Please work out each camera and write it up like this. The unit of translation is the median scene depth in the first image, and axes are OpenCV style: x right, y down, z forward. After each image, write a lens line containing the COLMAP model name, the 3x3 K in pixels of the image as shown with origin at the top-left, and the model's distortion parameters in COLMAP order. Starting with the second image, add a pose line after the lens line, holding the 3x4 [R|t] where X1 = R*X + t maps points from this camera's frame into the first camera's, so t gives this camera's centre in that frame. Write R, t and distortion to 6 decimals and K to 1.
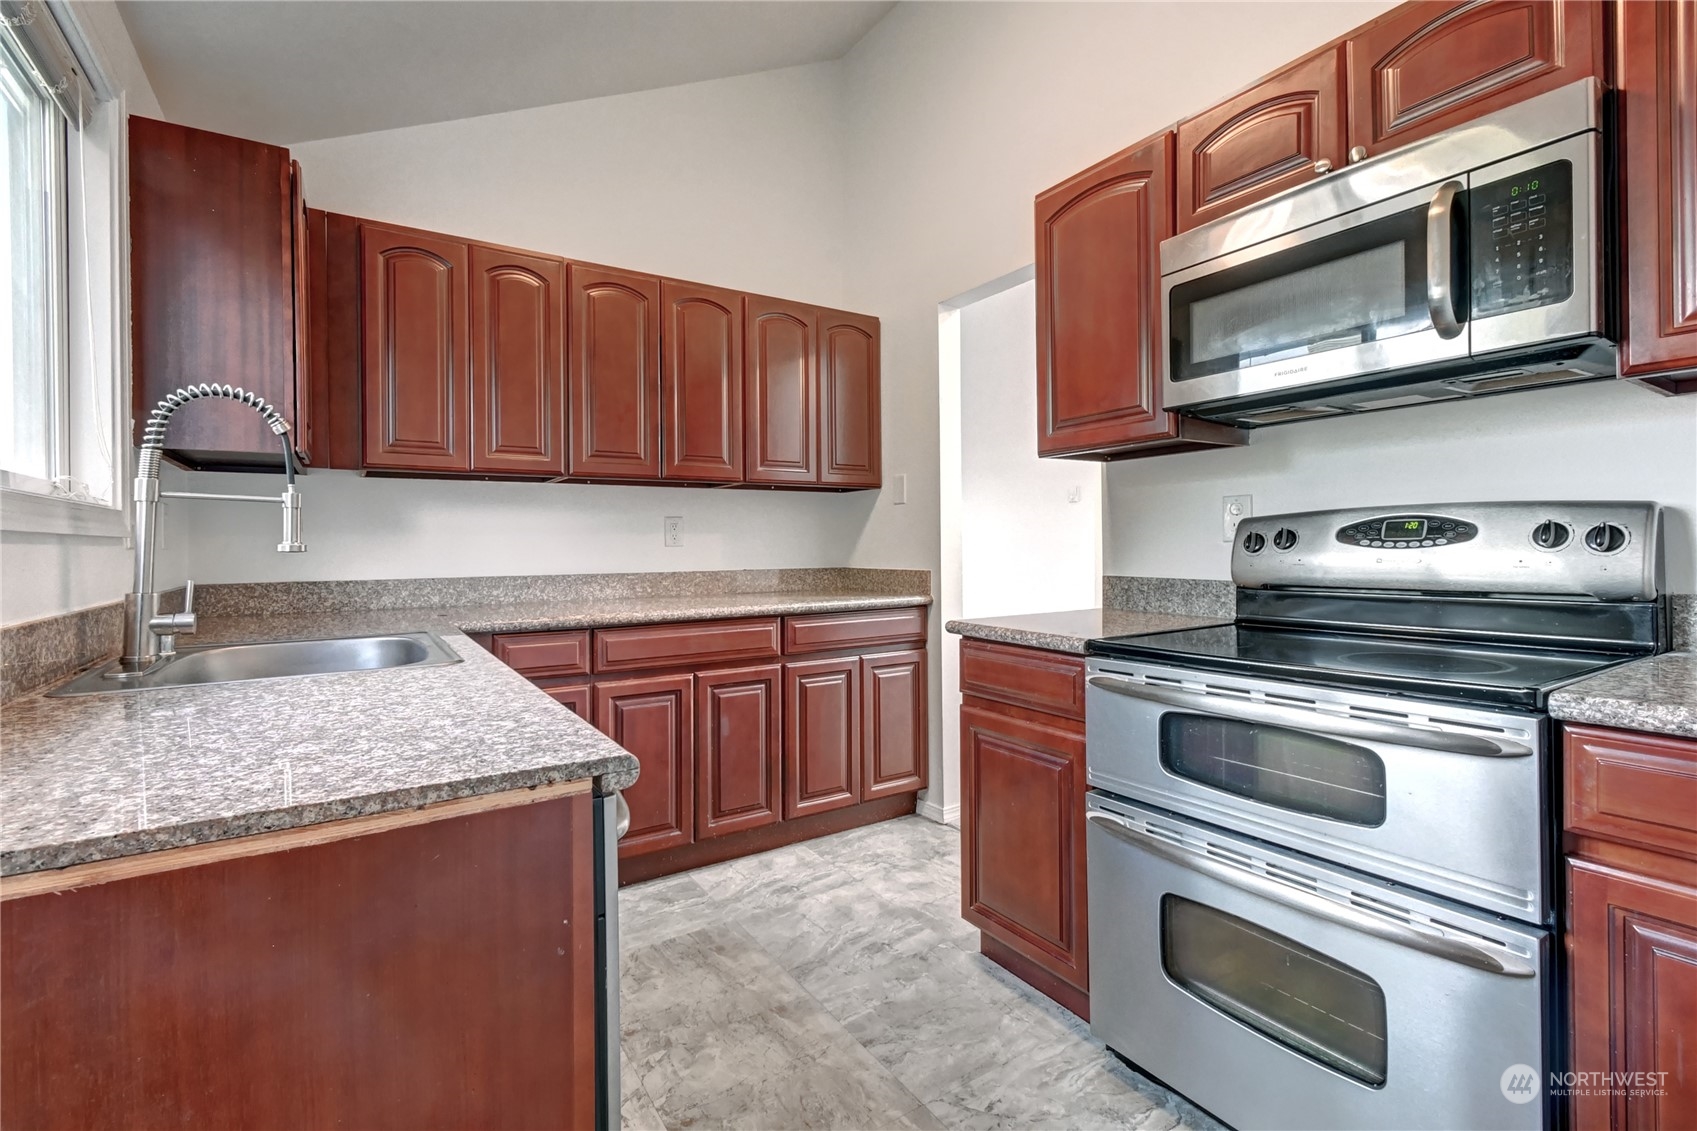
lens RADIAL K [[750.4, 0, 844.4], [0, 750.4, 548.8], [0, 0, 1]] dist [0.002030, 0.000110]
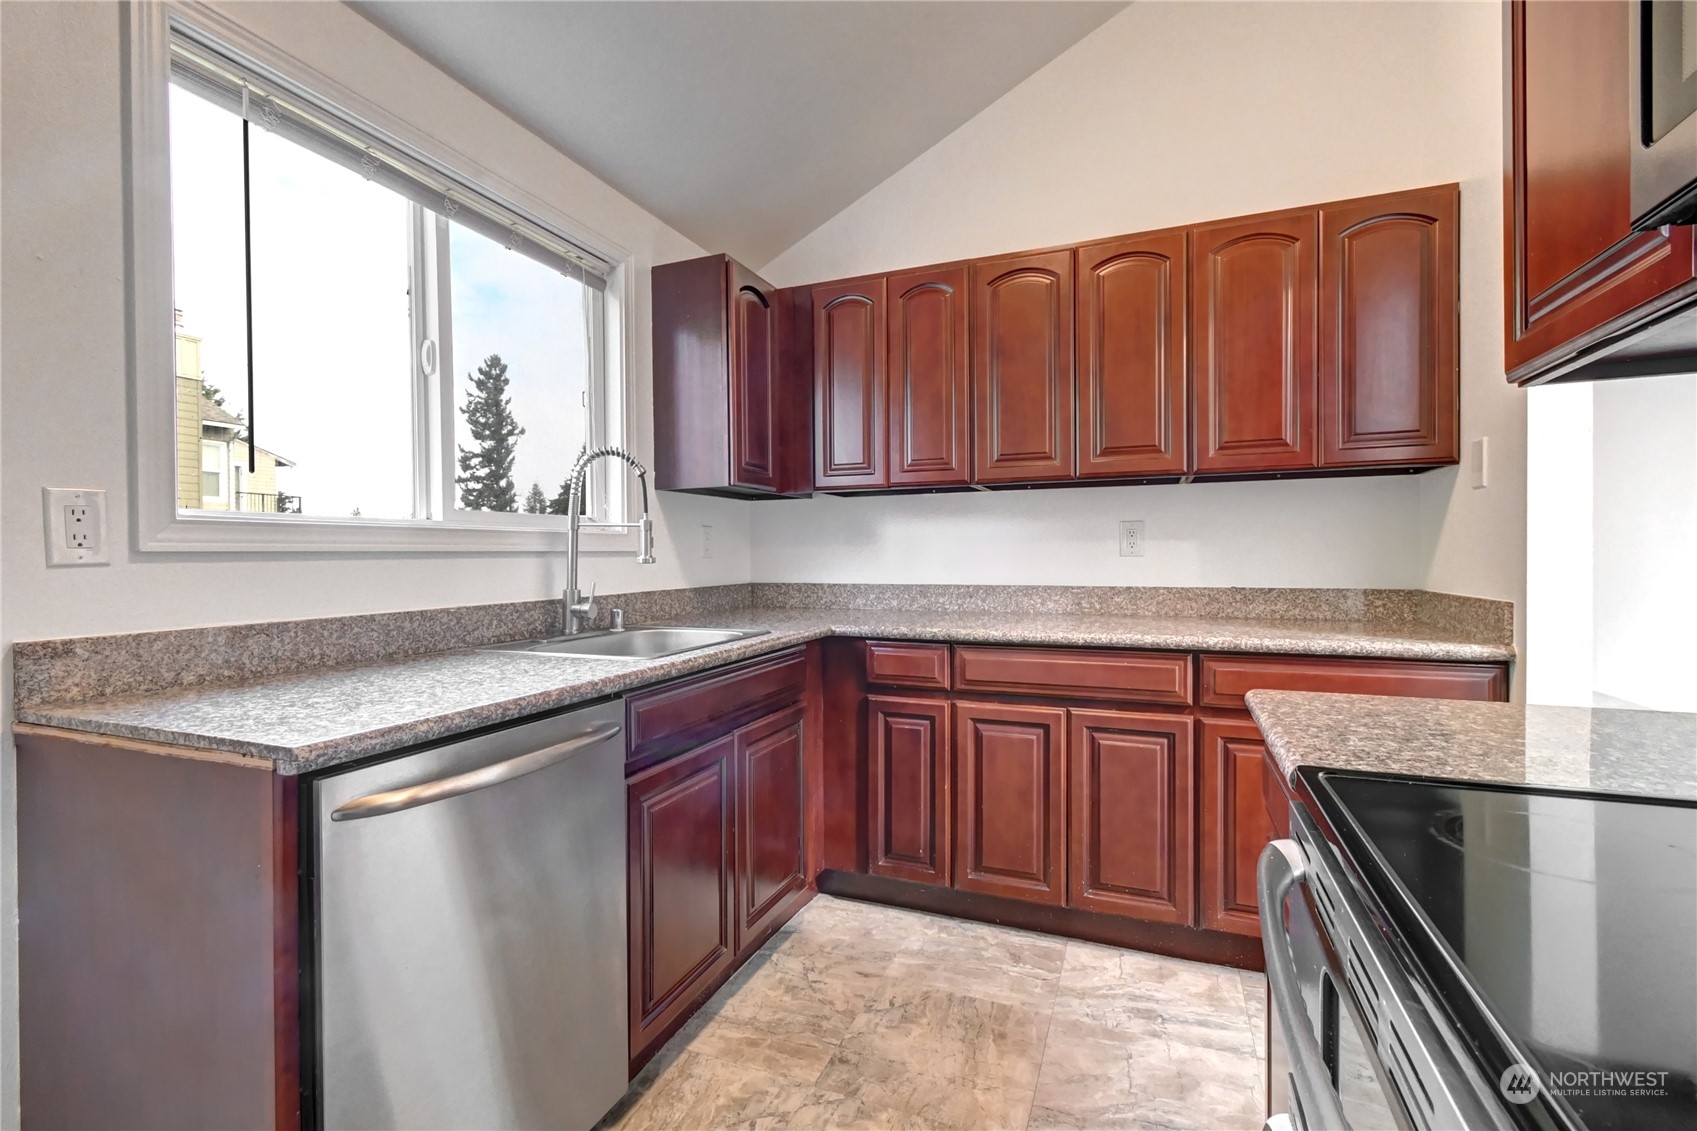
lens RADIAL K [[762.6, 0, 848.5], [0, 762.6, 565.5], [0, 0, 1]] dist [0.002493, 0.000382]
pose [[0.574584, 0.018540, -0.818236, 0.342418], [-0.002609, 0.999780, 0.020822, -0.011870], [0.818442, -0.009829, 0.574506, 0.294038]]
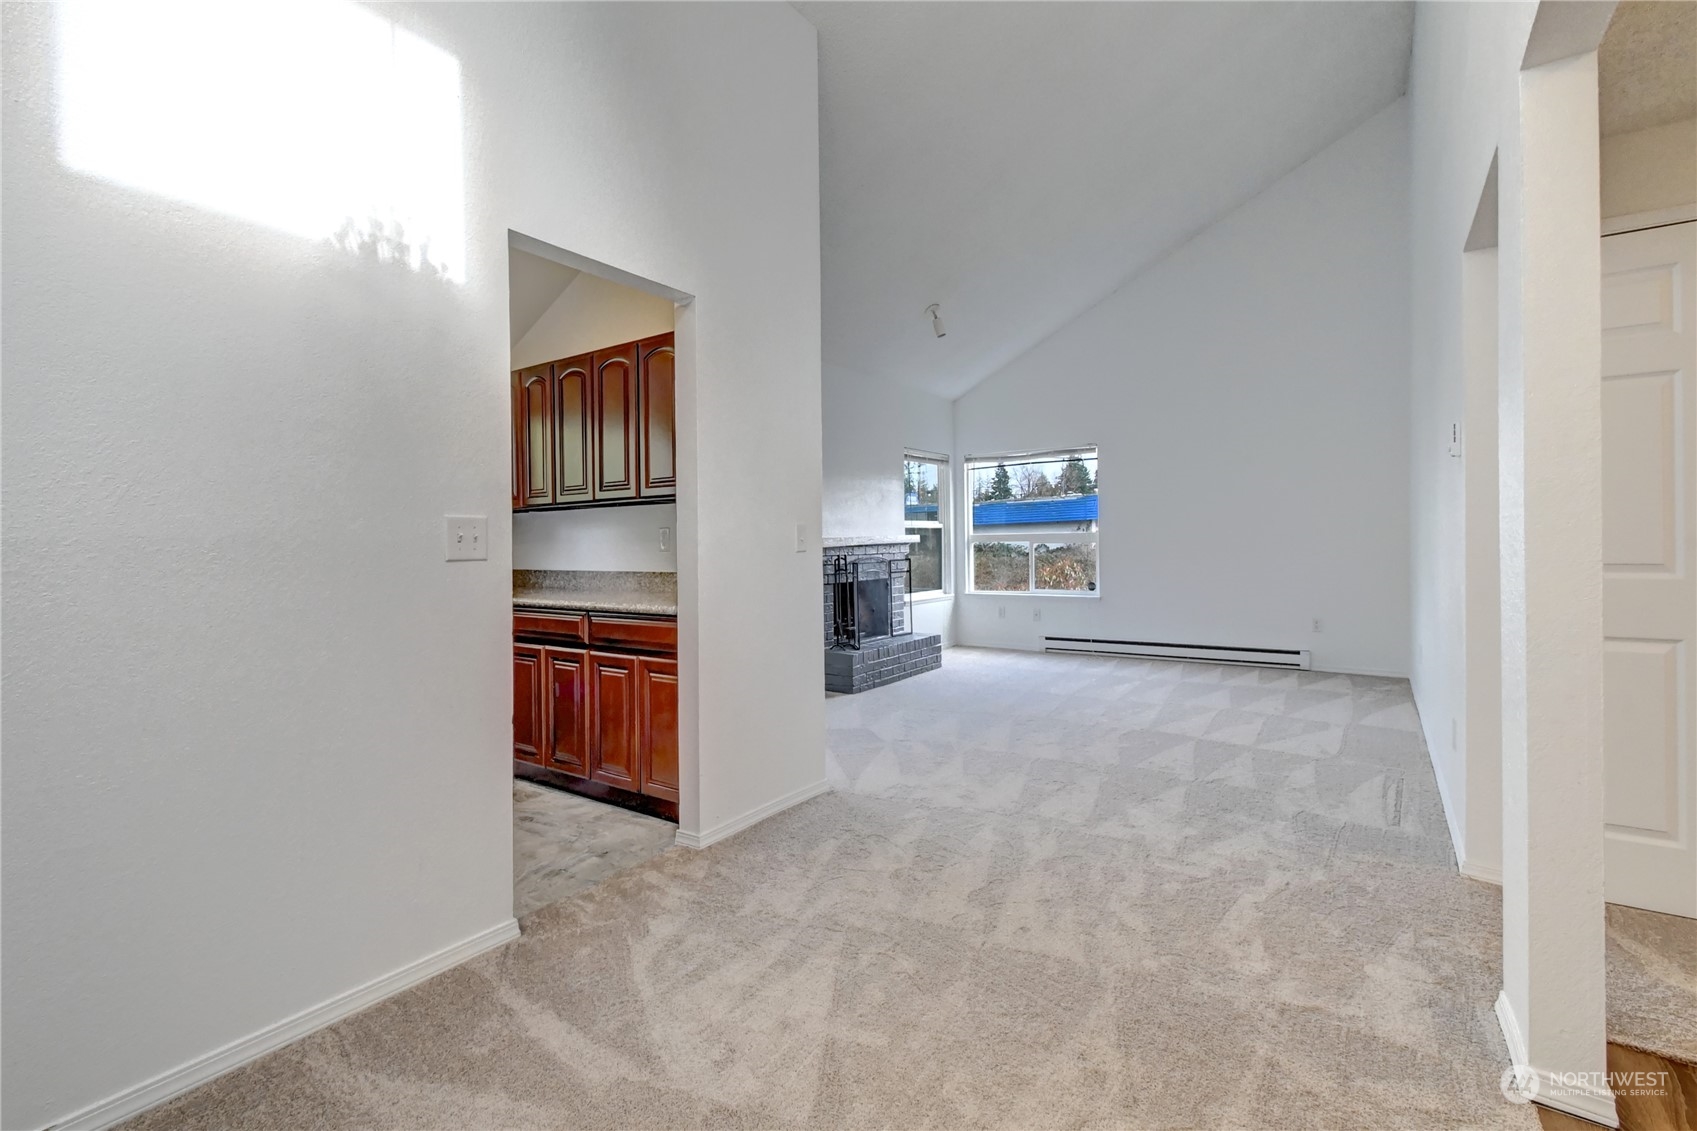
lens RADIAL K [[762.6, 0, 848.5], [0, 762.6, 565.5], [0, 0, 1]] dist [0.002493, 0.000382]
pose [[0.385986, 0.031660, -0.921961, 1.238563], [0.009089, 0.999232, 0.038118, -0.029027], [0.922460, -0.023093, 0.385402, 0.935636]]
